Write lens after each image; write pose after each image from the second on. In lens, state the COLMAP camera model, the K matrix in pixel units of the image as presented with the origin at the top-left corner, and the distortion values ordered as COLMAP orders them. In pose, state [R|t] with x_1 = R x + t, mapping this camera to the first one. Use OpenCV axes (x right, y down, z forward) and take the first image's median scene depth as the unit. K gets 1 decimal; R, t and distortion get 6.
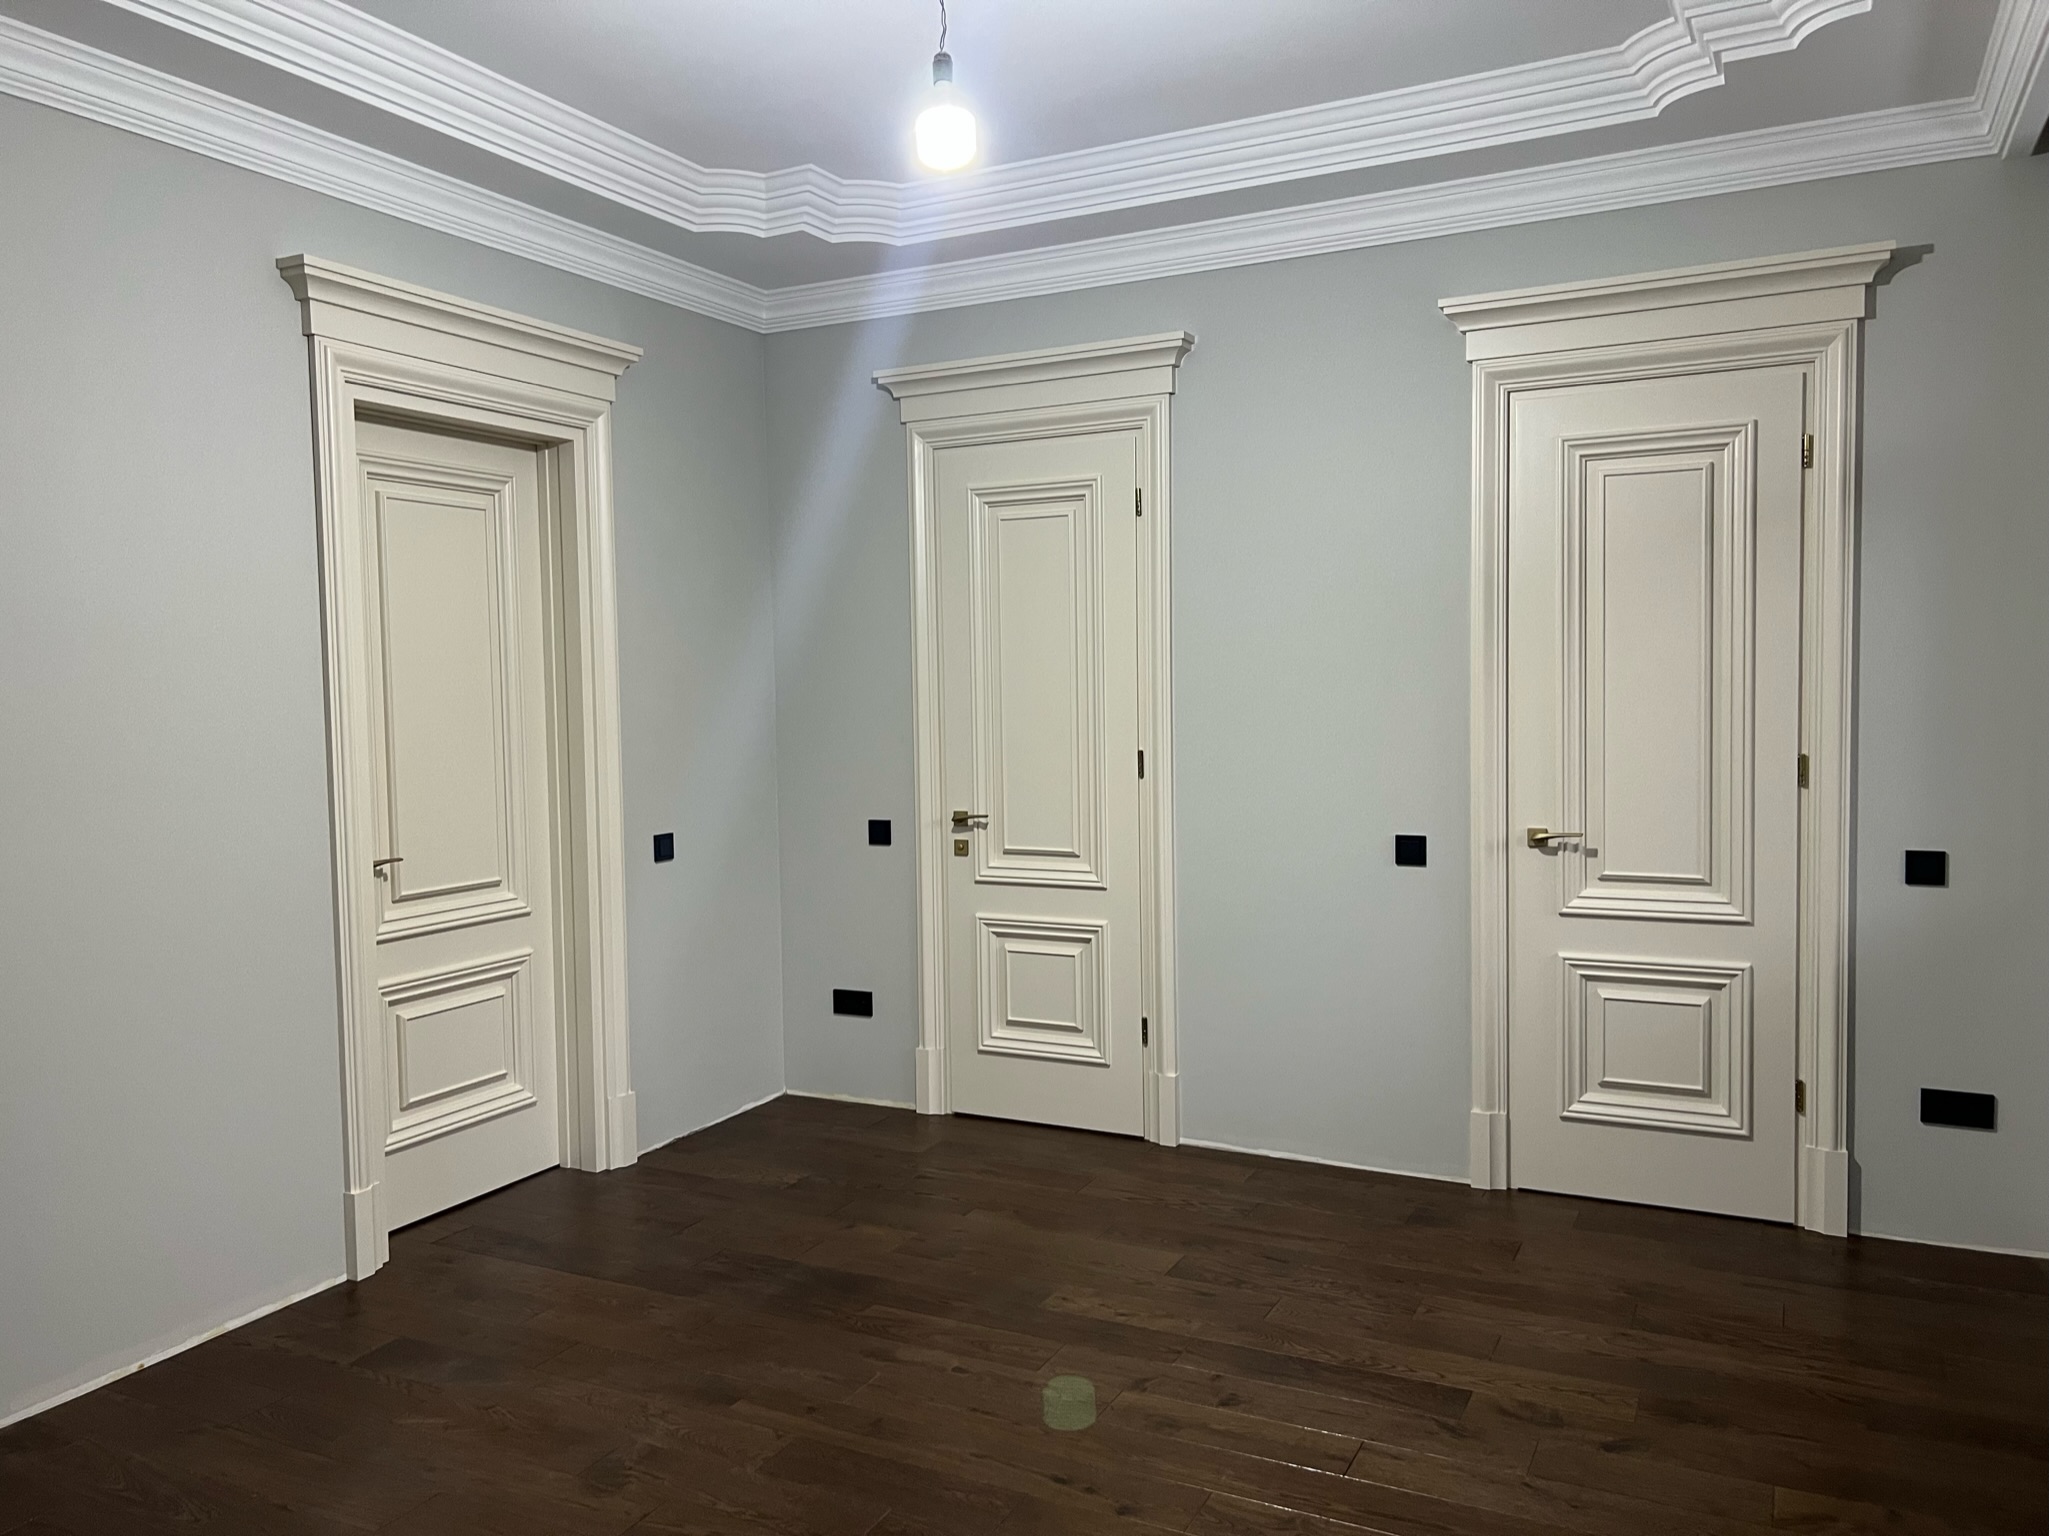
lens RADIAL K [[1554.7, 0, 1031.9], [0, 1554.7, 776.0], [0, 0, 1]] dist [0.082692, -0.082463]
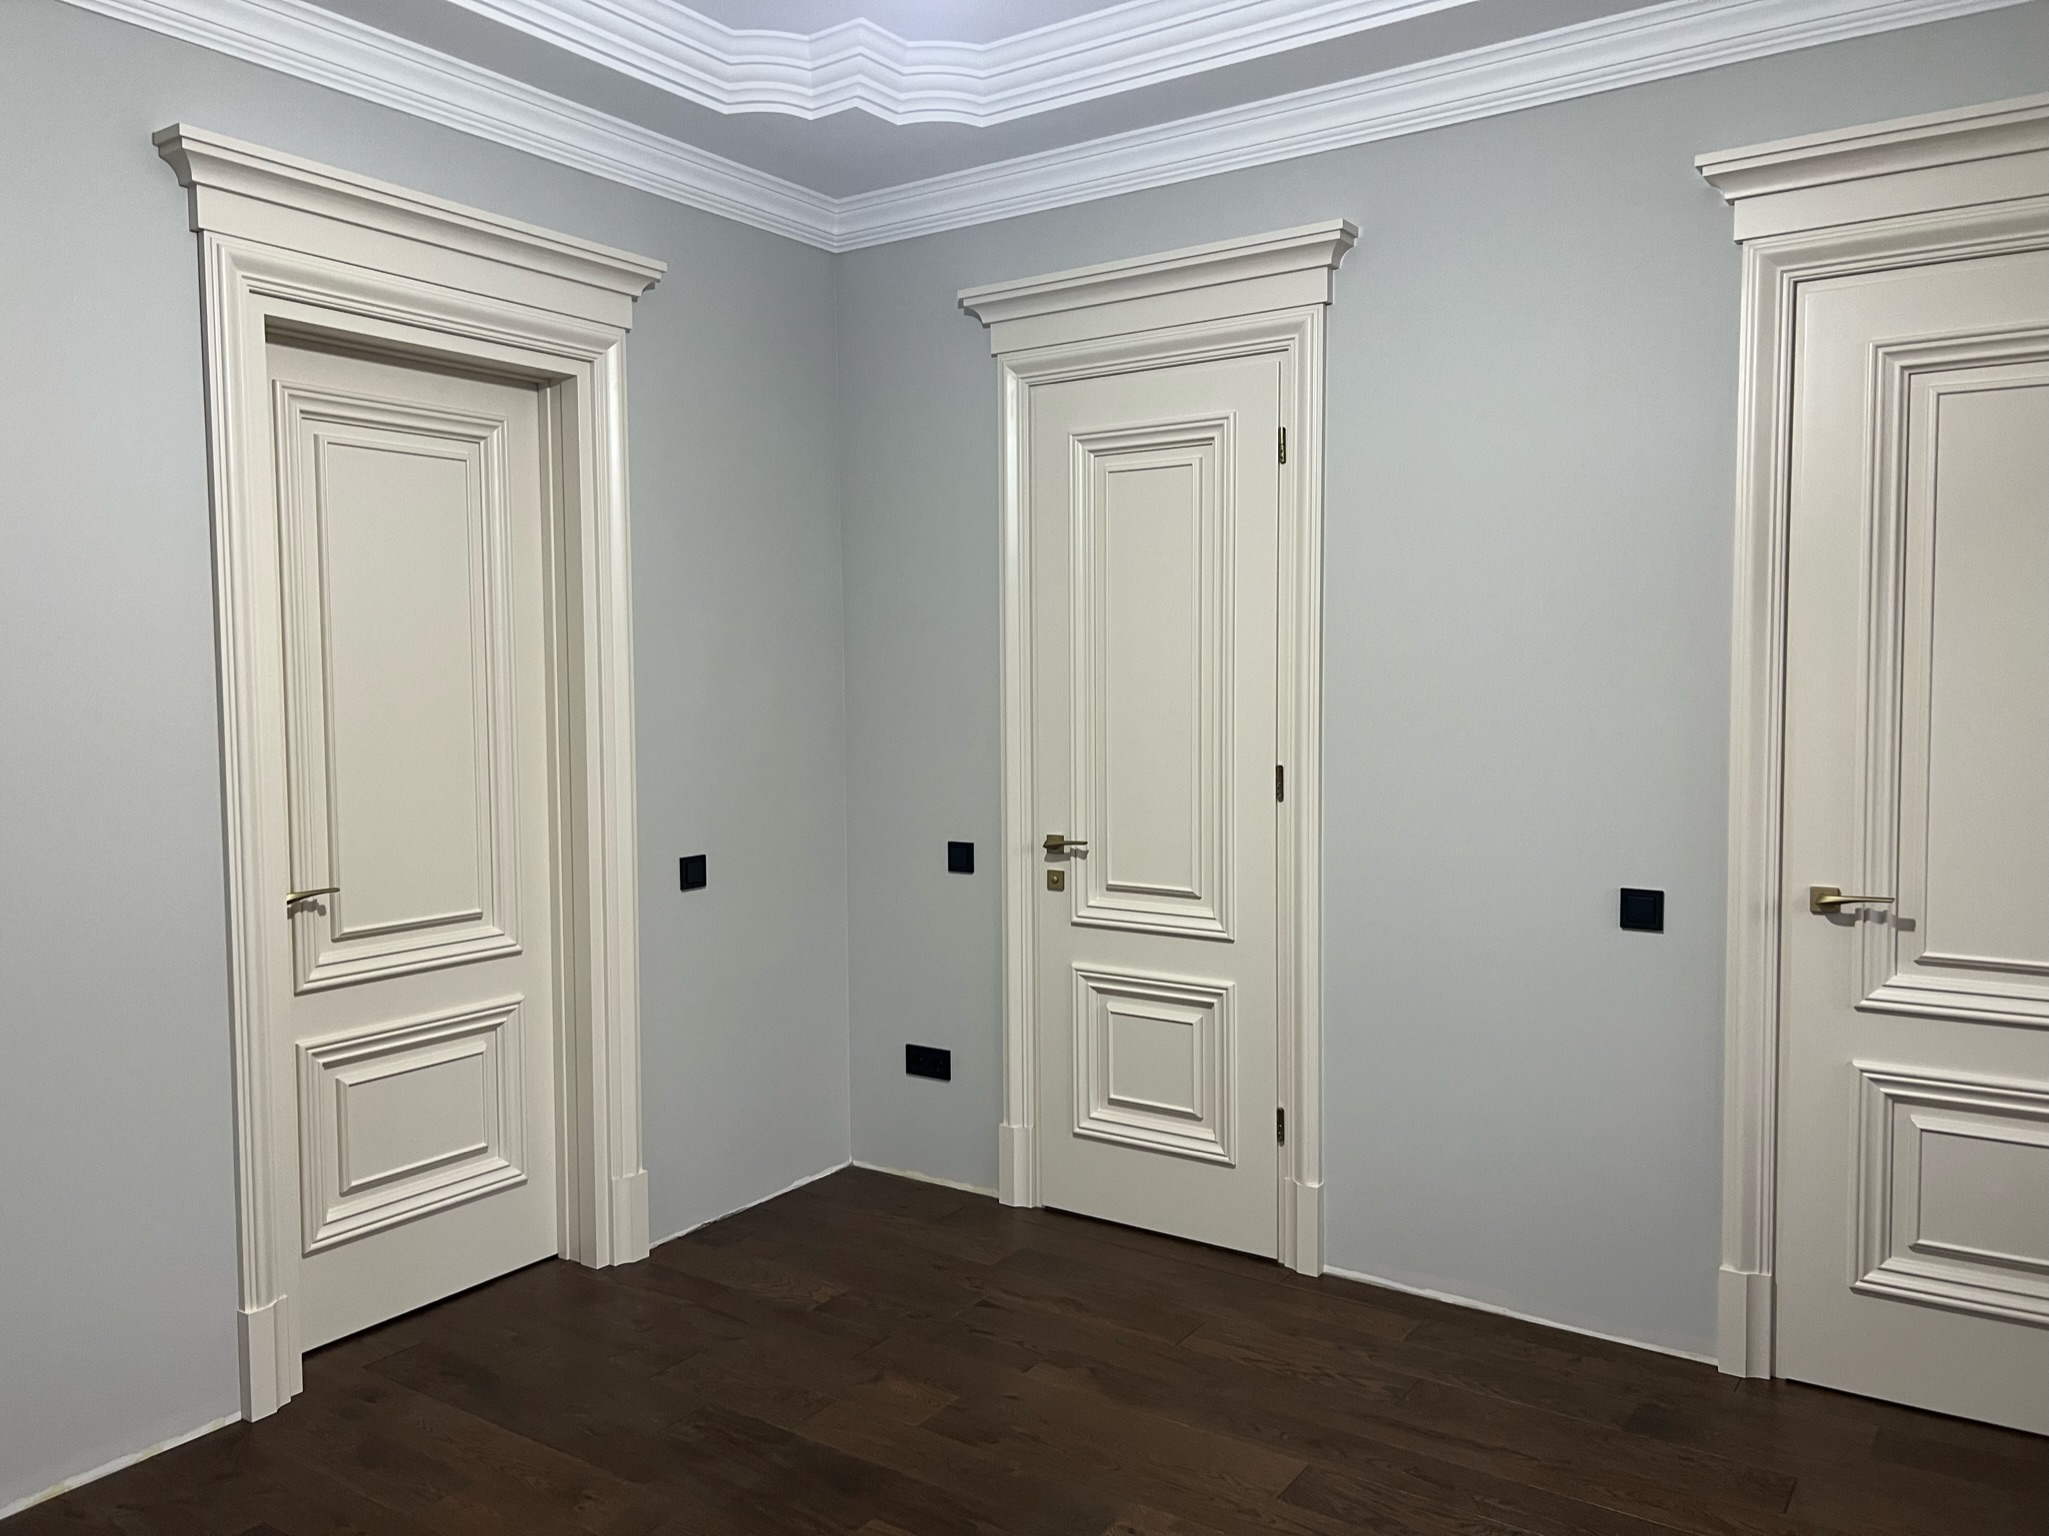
lens RADIAL K [[1556.5, 0, 1024.5], [0, 1556.5, 768.0], [0, 0, 1]] dist [0.049407, -0.042891]
pose [[0.990859, 0.017911, -0.133709, 0.052166], [-0.017503, 0.999838, 0.004225, -0.017824], [0.133763, -0.001846, 0.991012, 0.229828]]
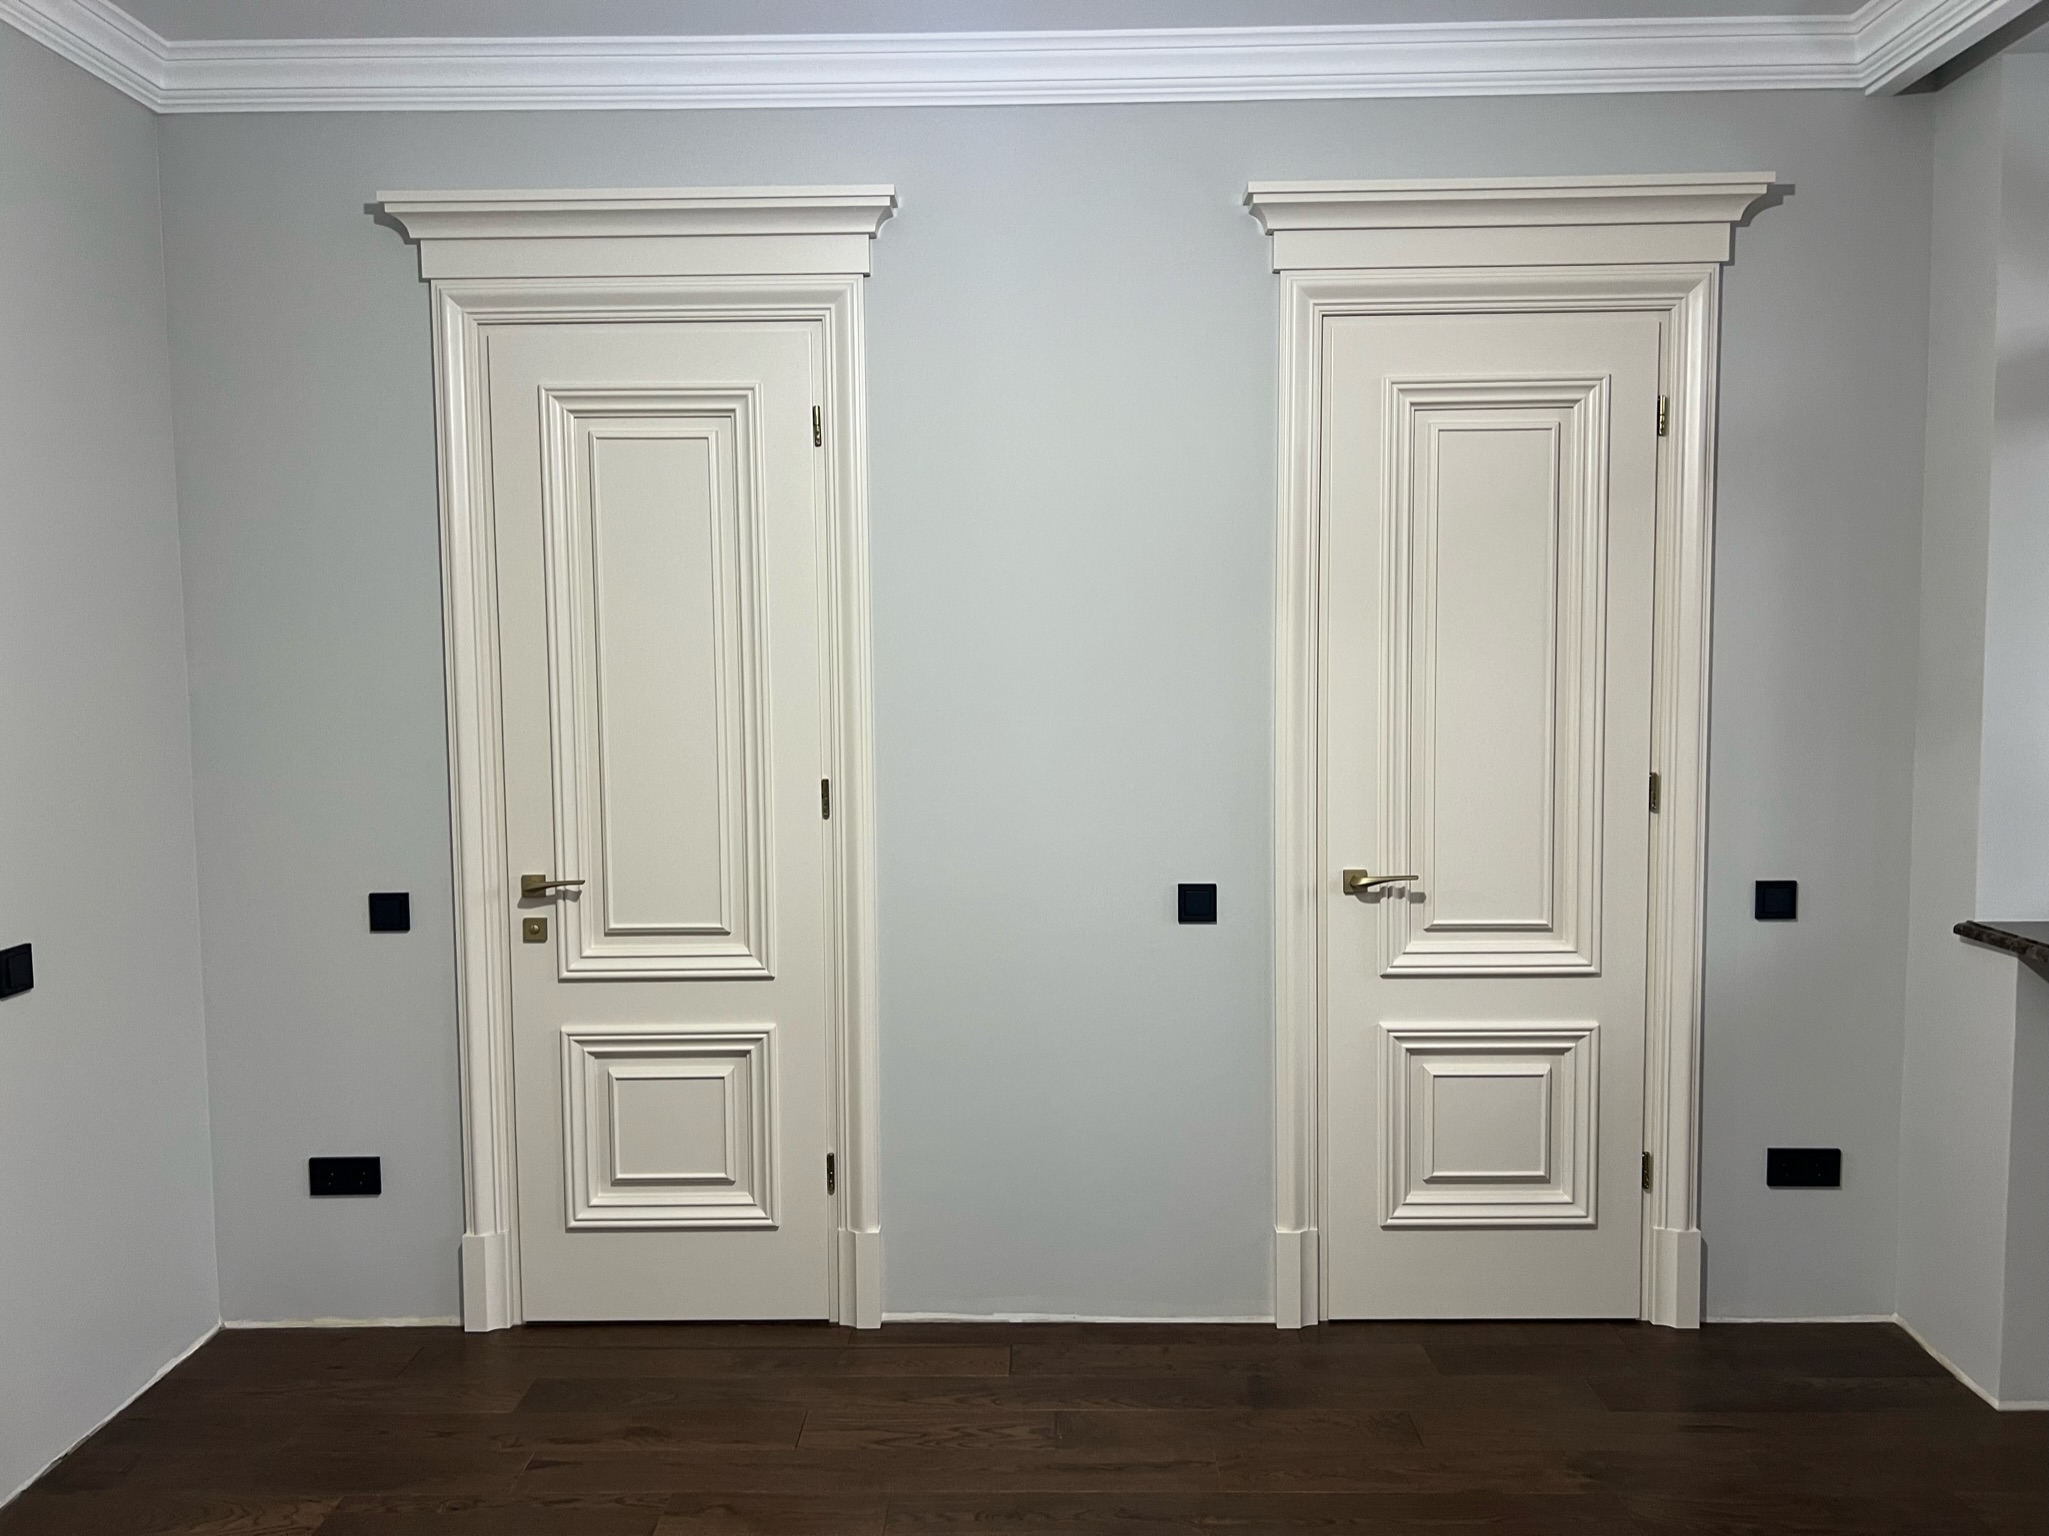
lens RADIAL K [[1537.9, 0, 1029.1], [0, 1537.9, 781.4], [0, 0, 1]] dist [0.056485, -0.059298]
pose [[0.900132, -0.026587, 0.434805, -0.163978], [0.021465, 0.999630, 0.016686, -0.027908], [-0.435088, -0.005686, 0.900370, 0.359689]]
